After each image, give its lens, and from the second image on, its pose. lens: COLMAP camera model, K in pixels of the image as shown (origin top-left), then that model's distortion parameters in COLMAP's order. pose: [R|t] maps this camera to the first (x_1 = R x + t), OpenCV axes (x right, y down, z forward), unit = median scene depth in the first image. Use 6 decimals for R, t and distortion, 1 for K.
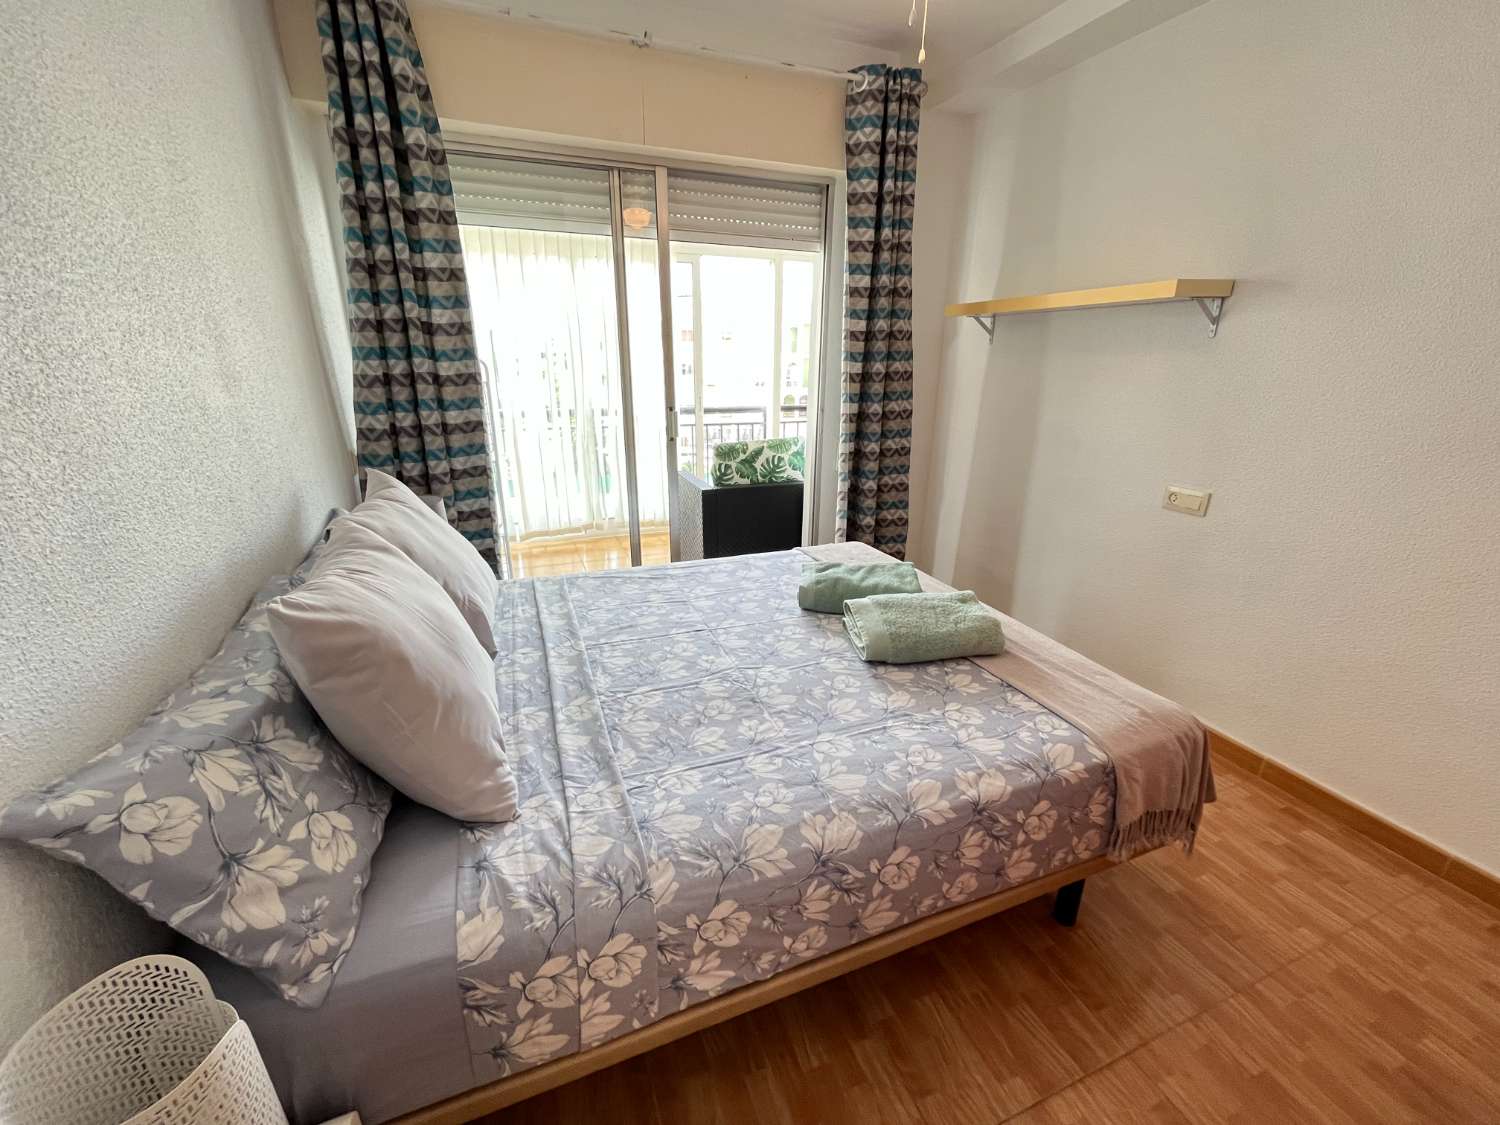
lens RADIAL K [[611.1, 0, 751.3], [0, 611.1, 569.3], [0, 0, 1]] dist [-0.003288, 0.000273]
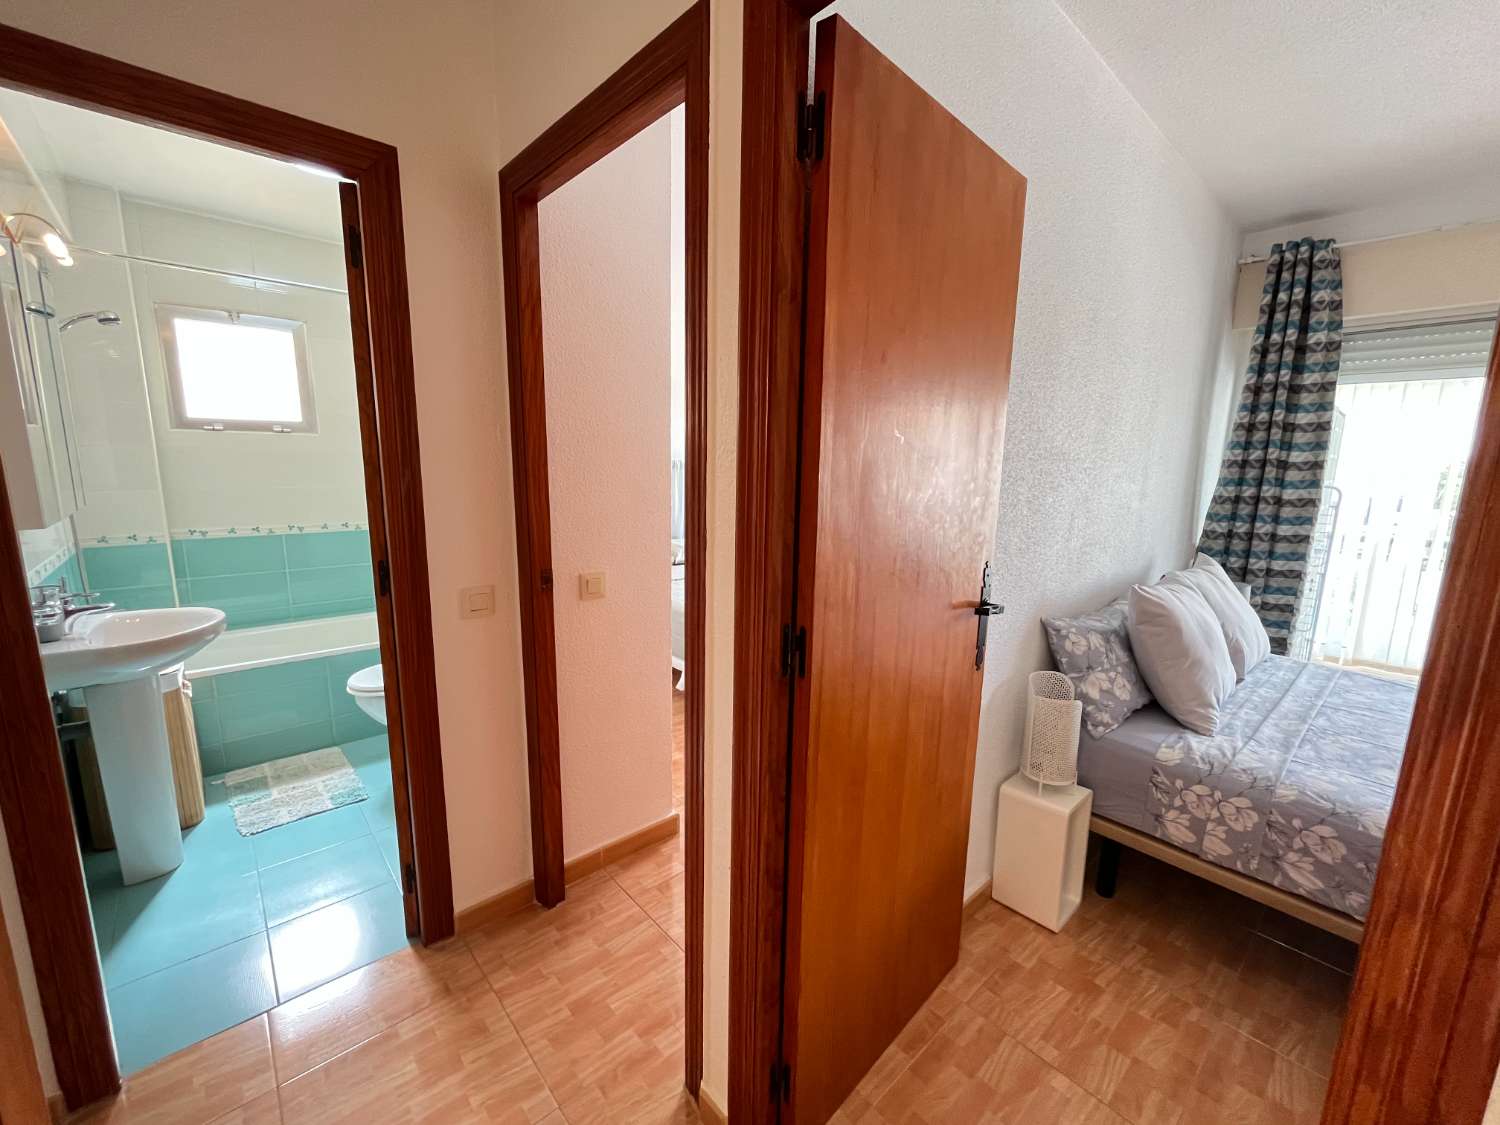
lens RADIAL K [[611.1, 0, 751.3], [0, 611.1, 569.3], [0, 0, 1]] dist [-0.003288, 0.000273]
pose [[0.343509, 0.159550, -0.925497, 0.443285], [-0.320421, 0.946244, 0.044198, 0.178432], [0.882798, 0.281366, 0.376166, -0.610102]]
